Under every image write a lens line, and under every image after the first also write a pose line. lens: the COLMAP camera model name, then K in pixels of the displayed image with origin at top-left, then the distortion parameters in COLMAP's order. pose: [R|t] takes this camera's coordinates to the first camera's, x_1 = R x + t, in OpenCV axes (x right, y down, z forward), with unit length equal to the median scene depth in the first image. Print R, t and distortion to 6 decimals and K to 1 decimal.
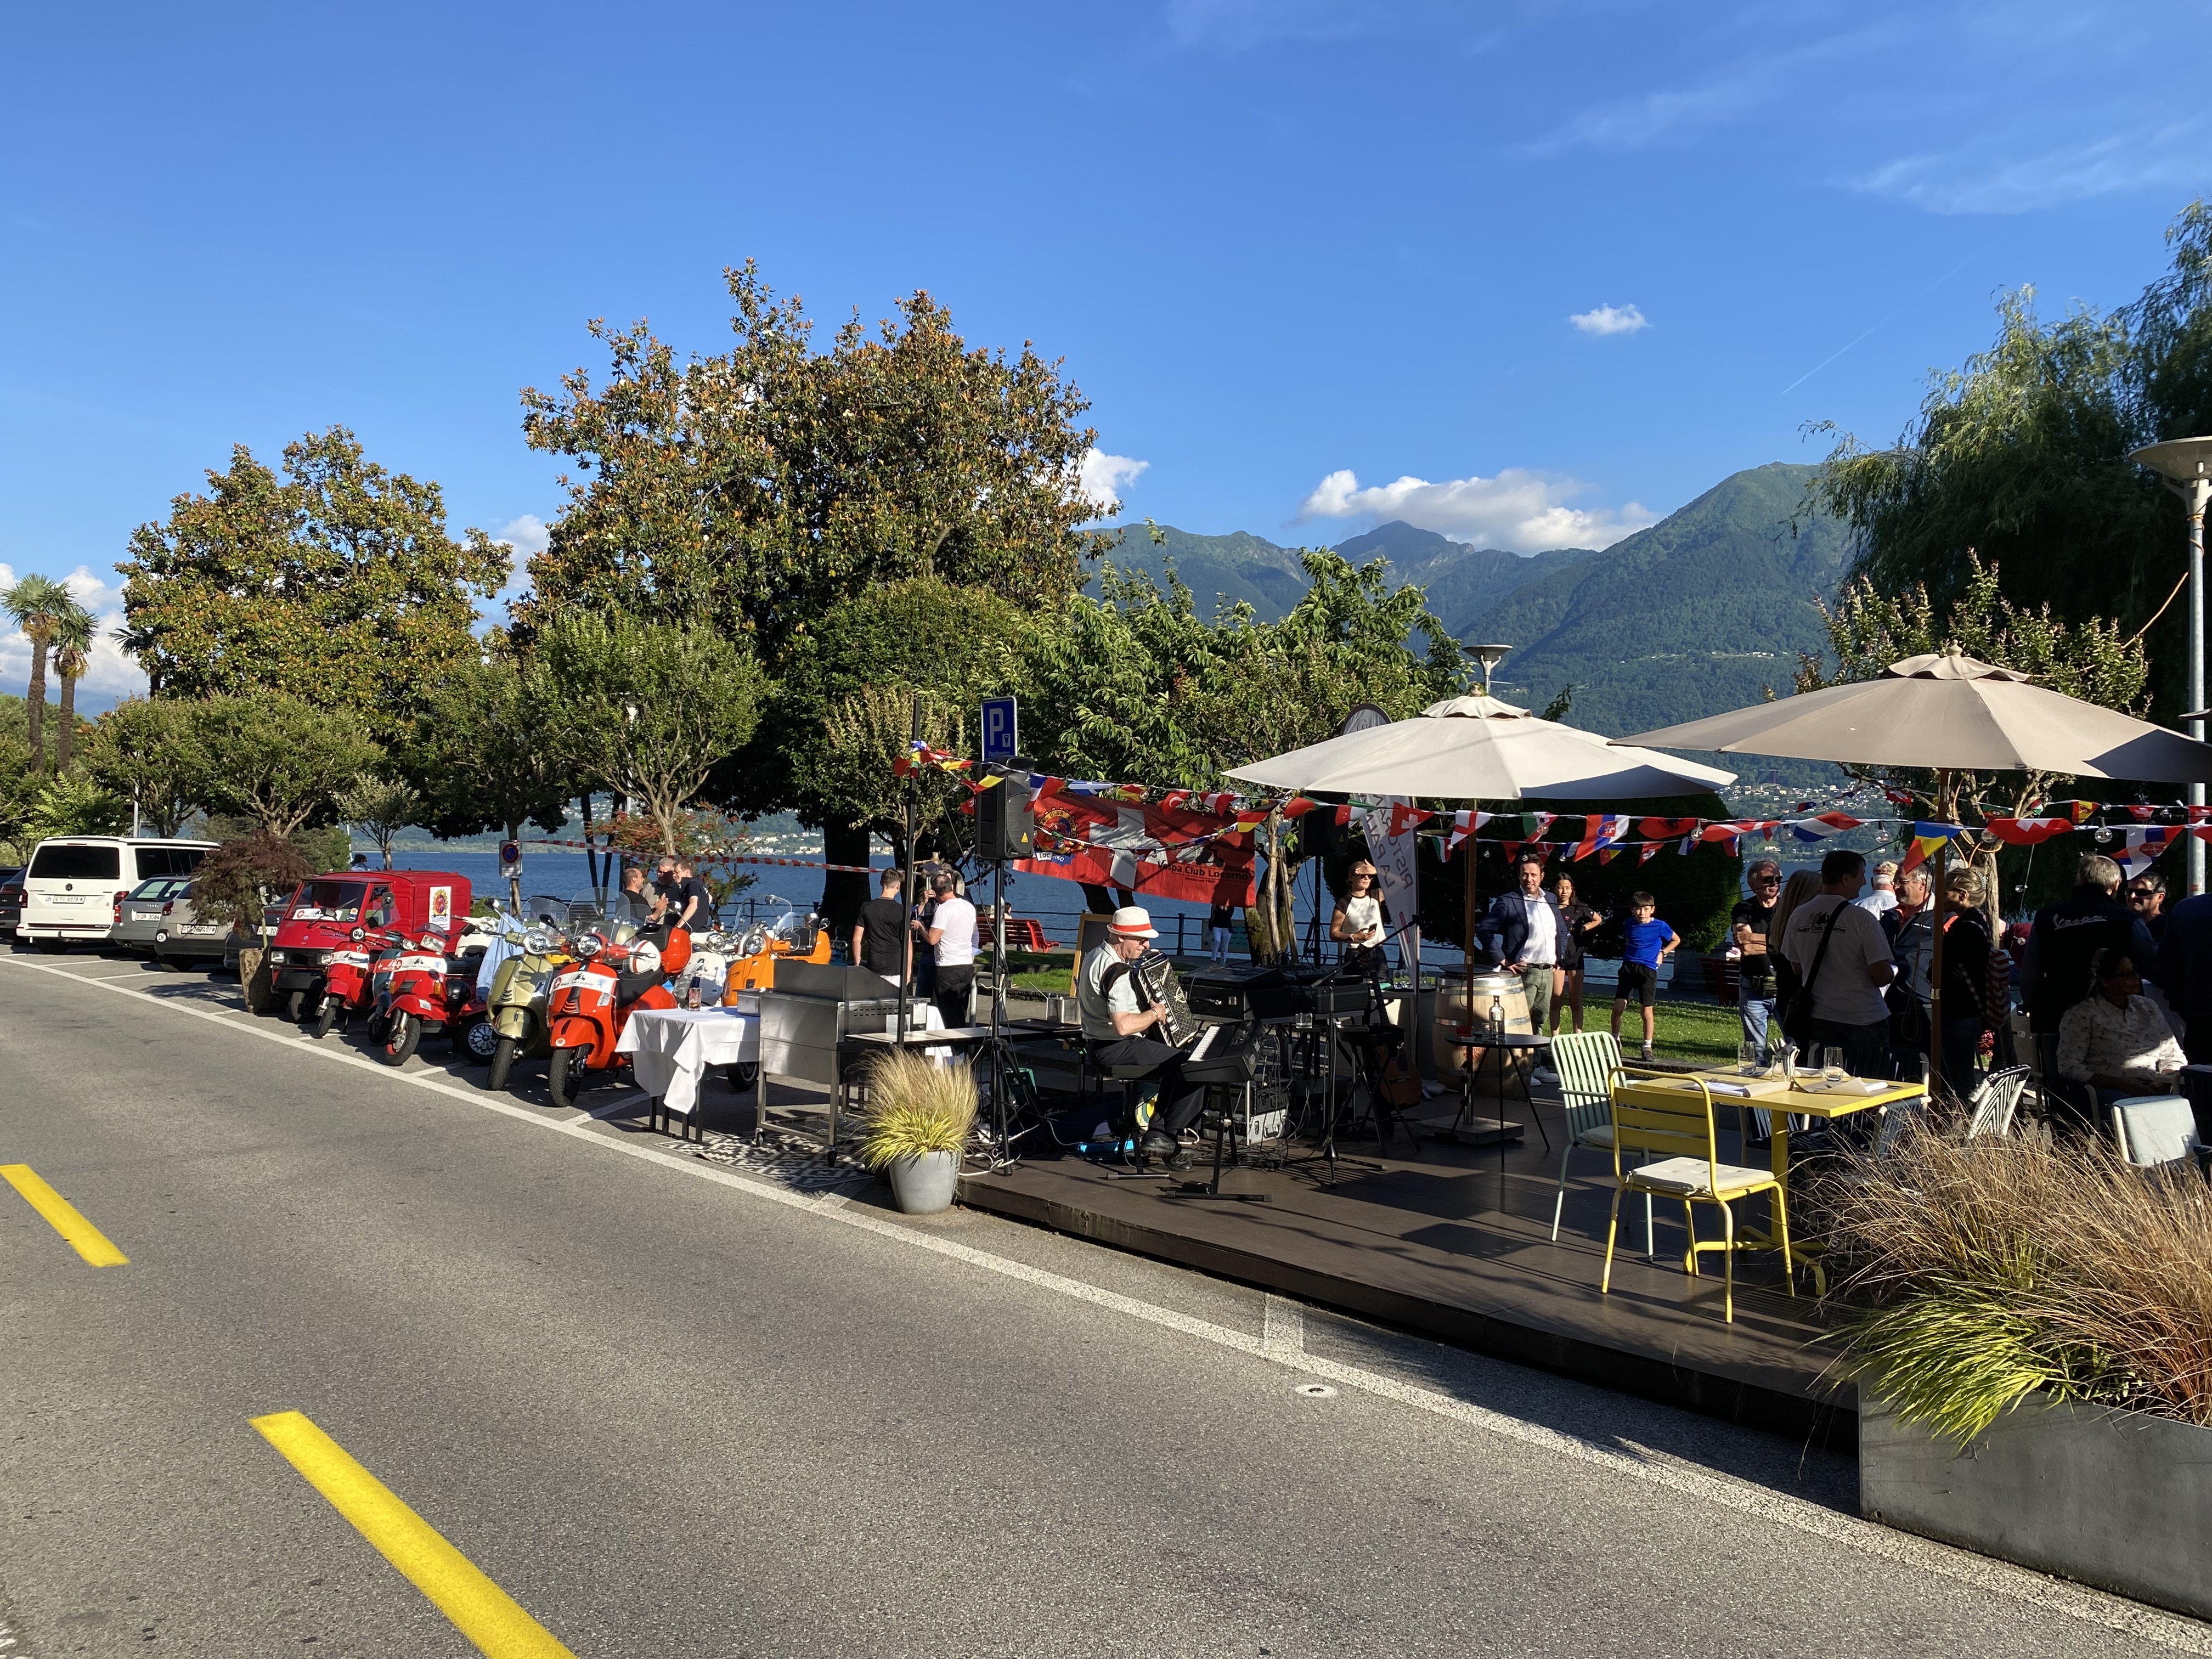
lens RADIAL K [[1646.1, 0, 1112.5], [0, 1646.1, 831.5], [0, 0, 1]] dist [0.118849, 0.010767]
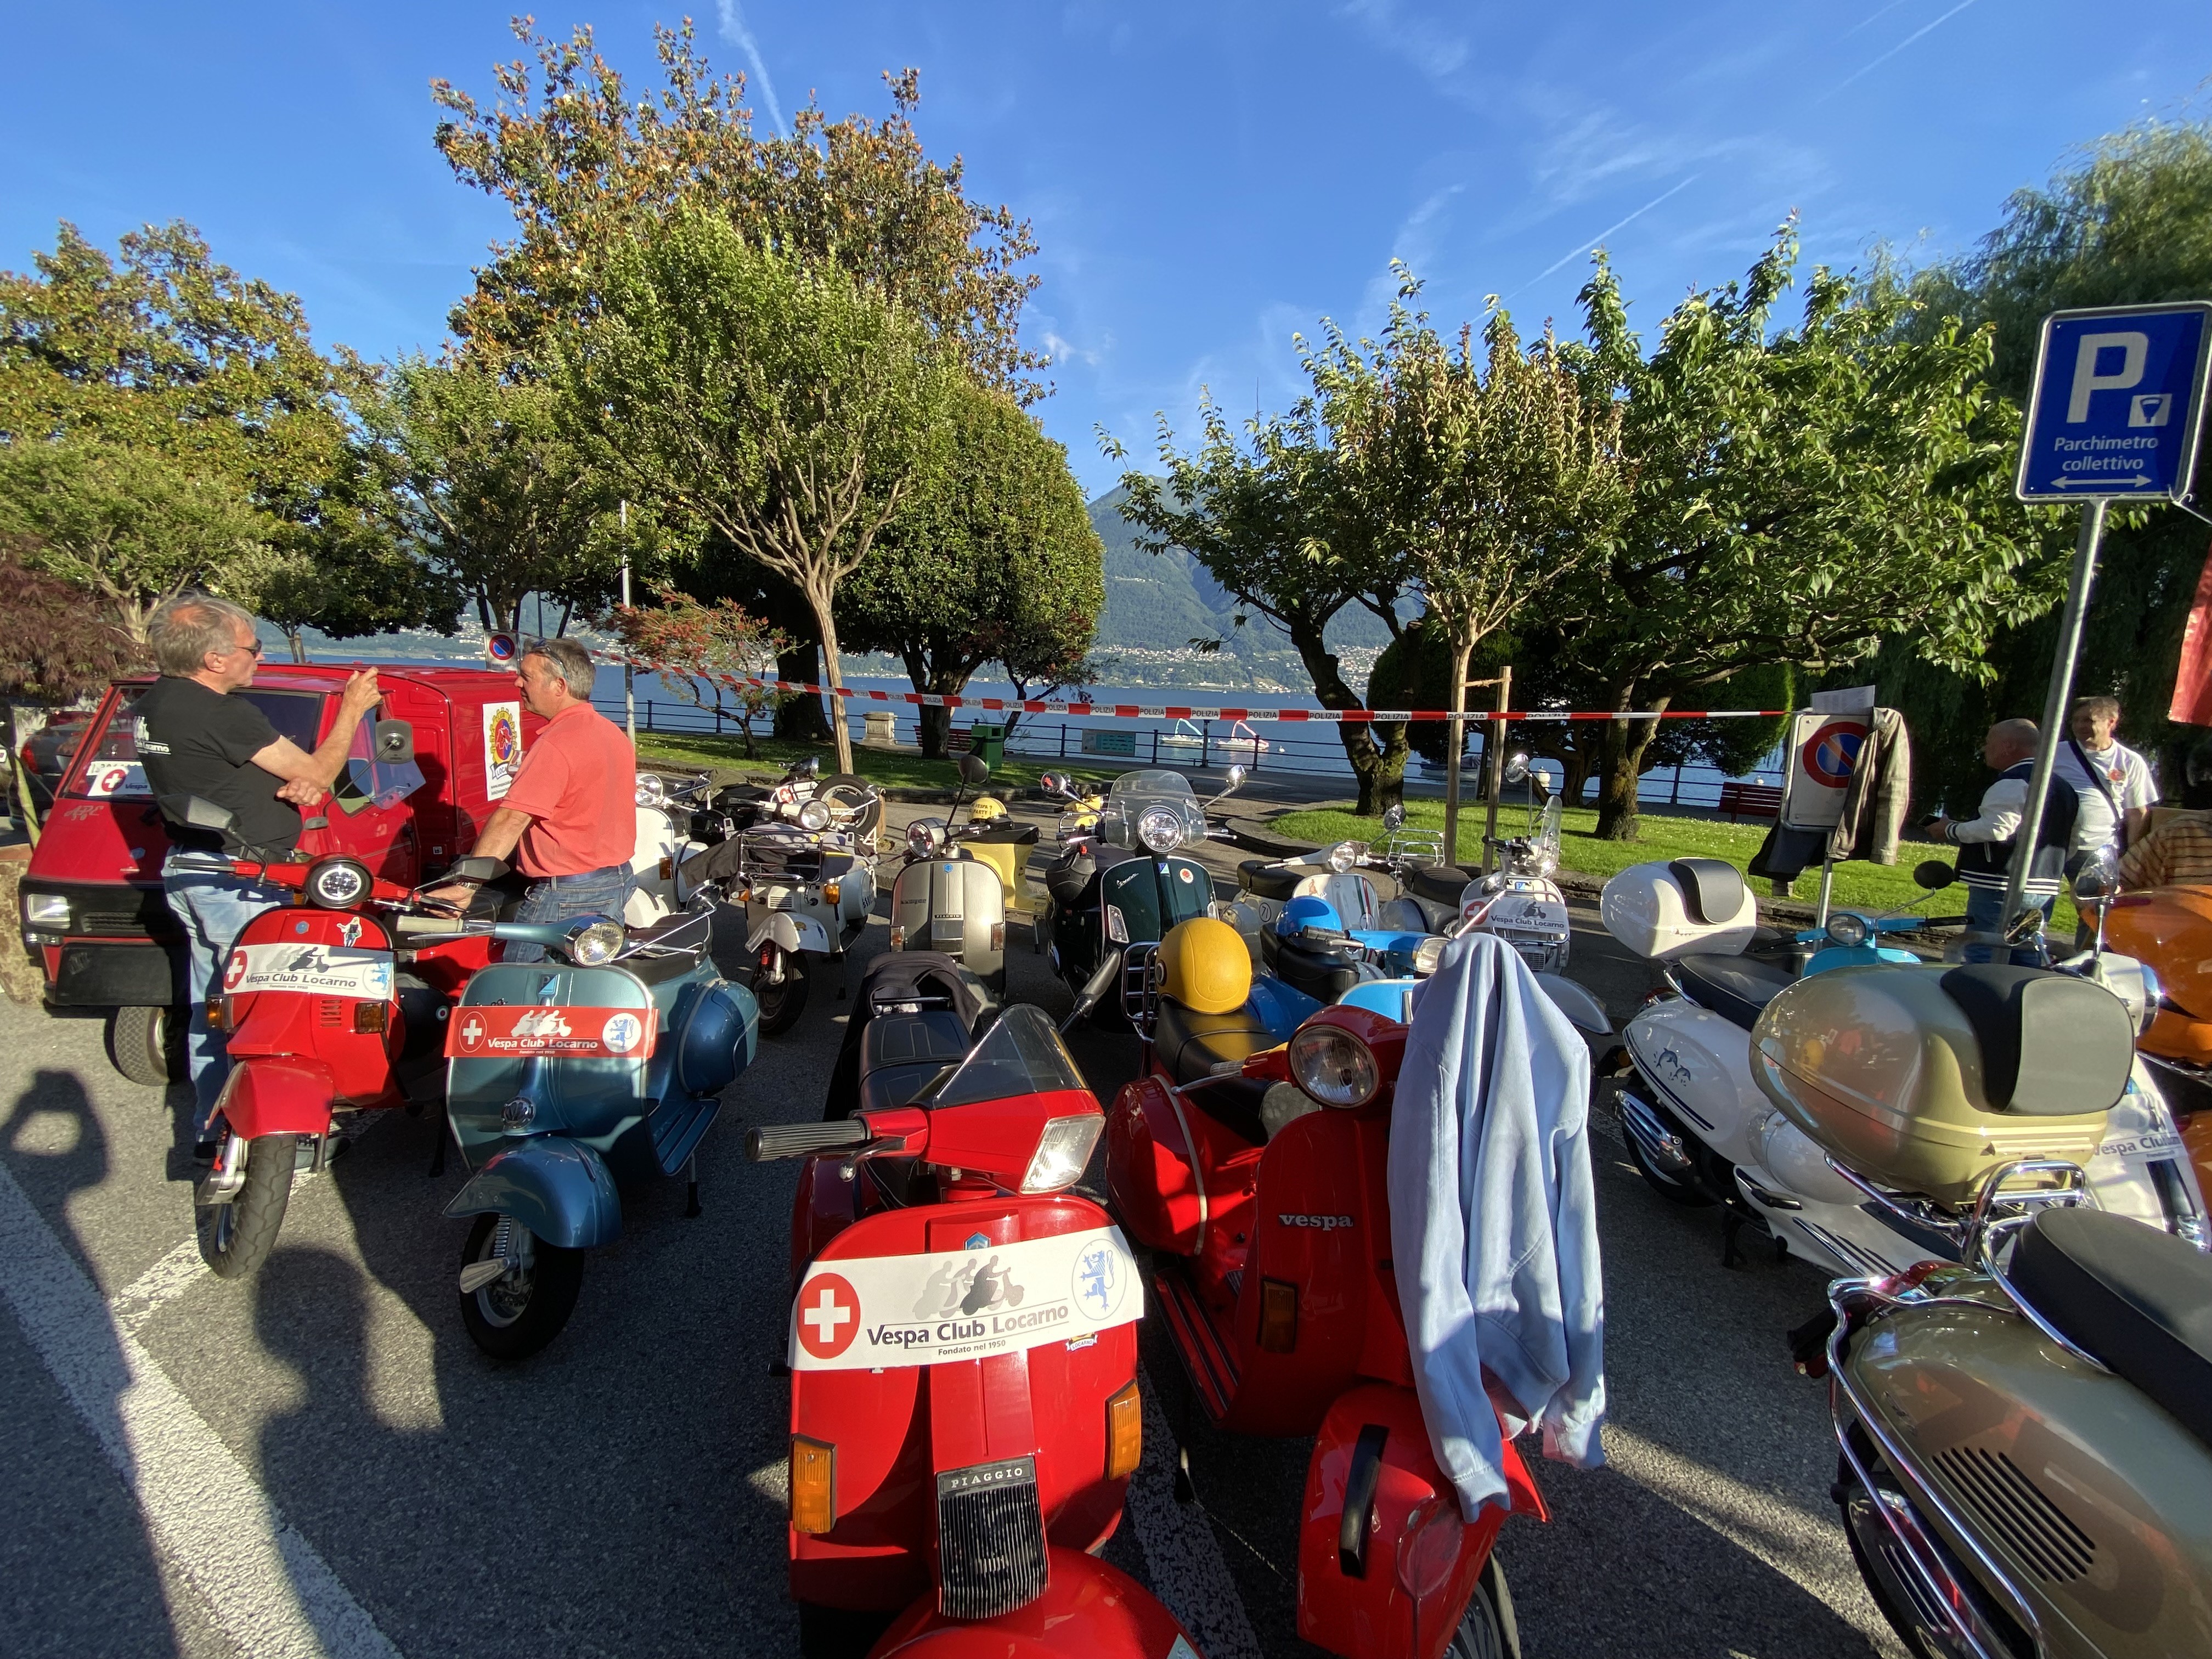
lens RADIAL K [[908.3, 0, 1098.6], [0, 908.3, 824.2], [0, 0, 1]] dist [-0.000690, -0.002597]
pose [[0.945339, -0.017144, 0.325637, -0.123914], [-0.039230, 0.985385, 0.165764, 0.006392], [-0.323719, -0.169478, 0.930851, 0.269643]]
